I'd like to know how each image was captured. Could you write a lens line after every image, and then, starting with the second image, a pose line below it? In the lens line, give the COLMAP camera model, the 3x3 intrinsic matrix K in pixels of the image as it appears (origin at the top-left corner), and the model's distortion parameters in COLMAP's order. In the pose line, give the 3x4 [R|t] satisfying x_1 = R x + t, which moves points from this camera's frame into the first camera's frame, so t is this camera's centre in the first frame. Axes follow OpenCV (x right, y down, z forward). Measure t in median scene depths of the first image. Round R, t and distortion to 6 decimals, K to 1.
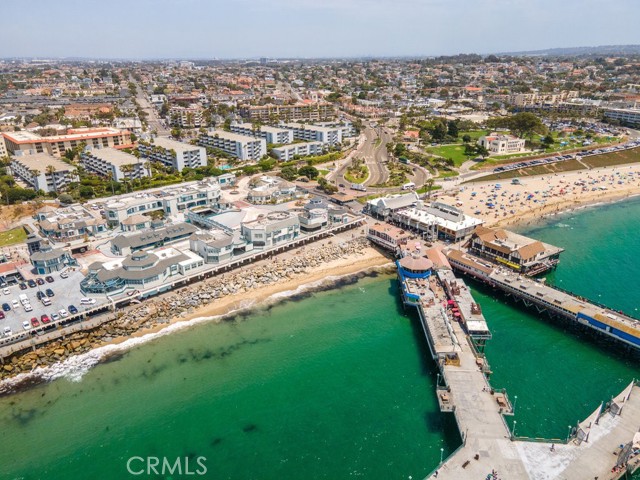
lens RADIAL K [[467.3, 0, 317.7], [0, 467.3, 235.7], [0, 0, 1]] dist [0.032714, 0.016766]
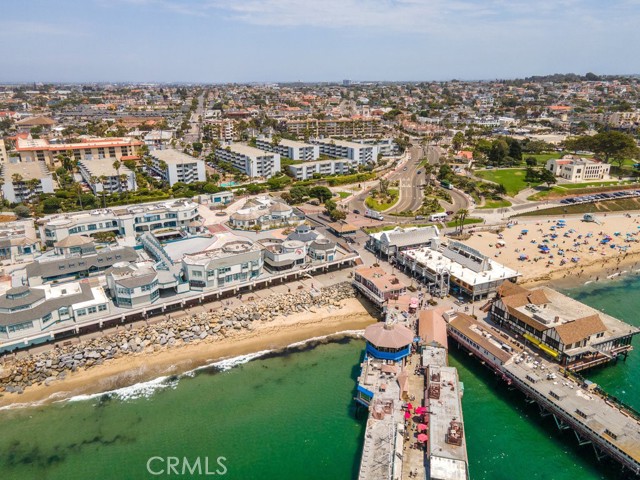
lens RADIAL K [[467.3, 0, 316.3], [0, 467.3, 235.6], [0, 0, 1]] dist [0.032714, 0.016766]
pose [[0.983822, 0.058869, -0.169198, 0.114698], [-0.066413, 0.997019, -0.039275, -0.026640], [0.166382, 0.049877, 0.984799, 0.170078]]
